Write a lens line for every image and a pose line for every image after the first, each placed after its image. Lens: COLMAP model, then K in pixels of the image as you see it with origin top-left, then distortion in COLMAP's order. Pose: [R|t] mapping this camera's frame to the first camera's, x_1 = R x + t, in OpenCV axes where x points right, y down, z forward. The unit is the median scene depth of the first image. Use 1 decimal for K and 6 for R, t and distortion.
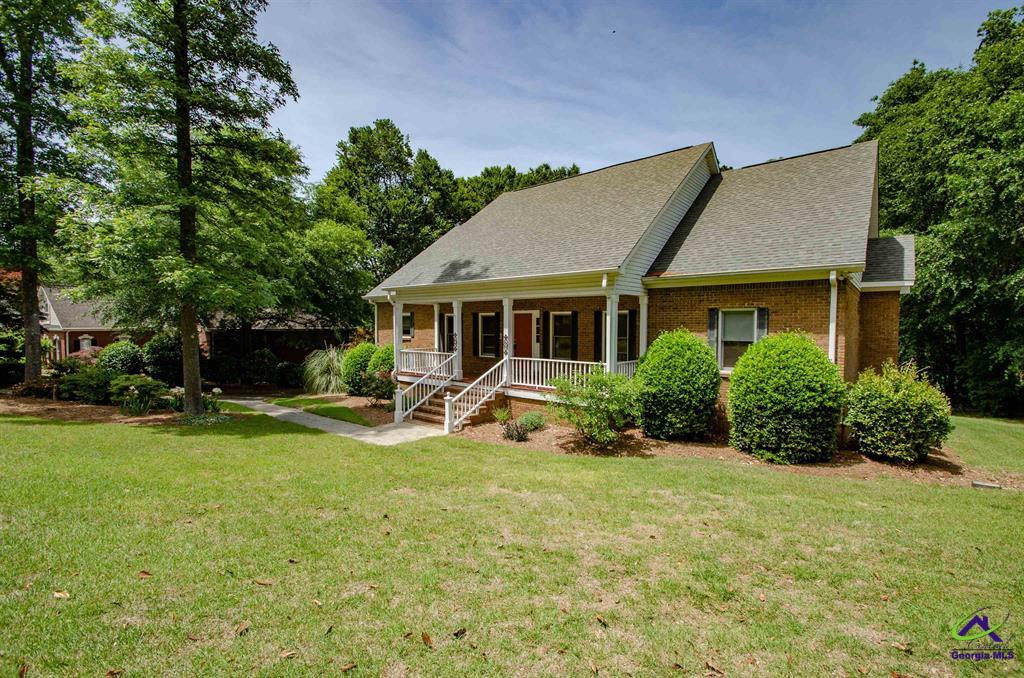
lens RADIAL K [[453.3, 0, 509.6], [0, 453.3, 337.6], [0, 0, 1]] dist [0.000365, -0.006083]
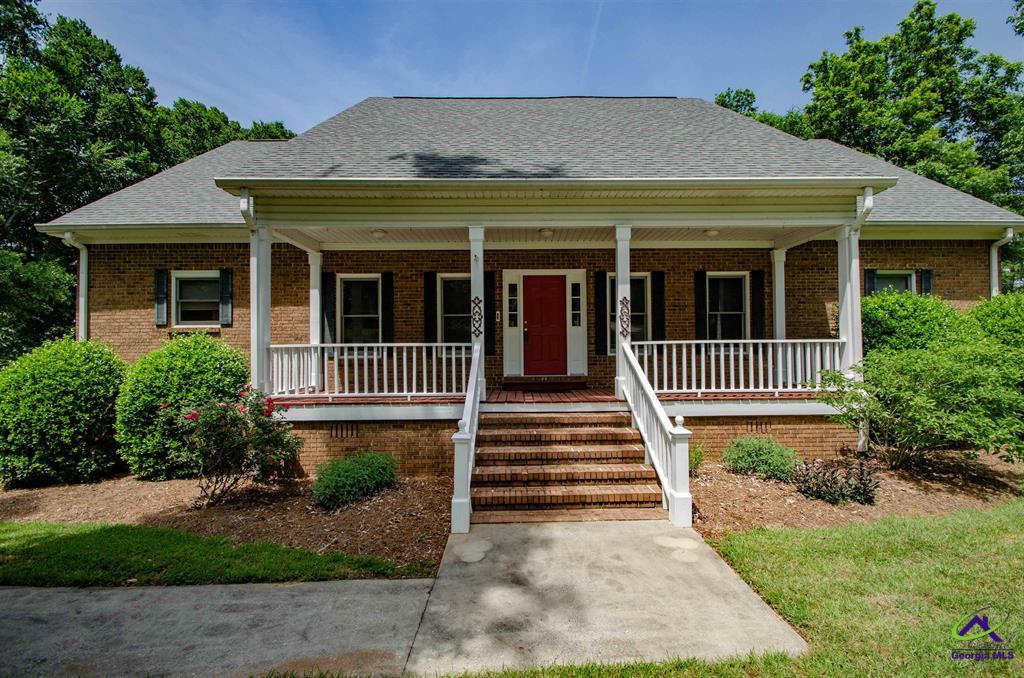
lens RADIAL K [[453.3, 0, 510.1], [0, 453.3, 343.5], [0, 0, 1]] dist [0.000365, -0.006083]
pose [[0.755241, -0.002387, 0.655443, -0.342365], [0.028245, 0.999183, -0.028906, 0.043310], [-0.654839, 0.040344, 0.754691, 0.561152]]
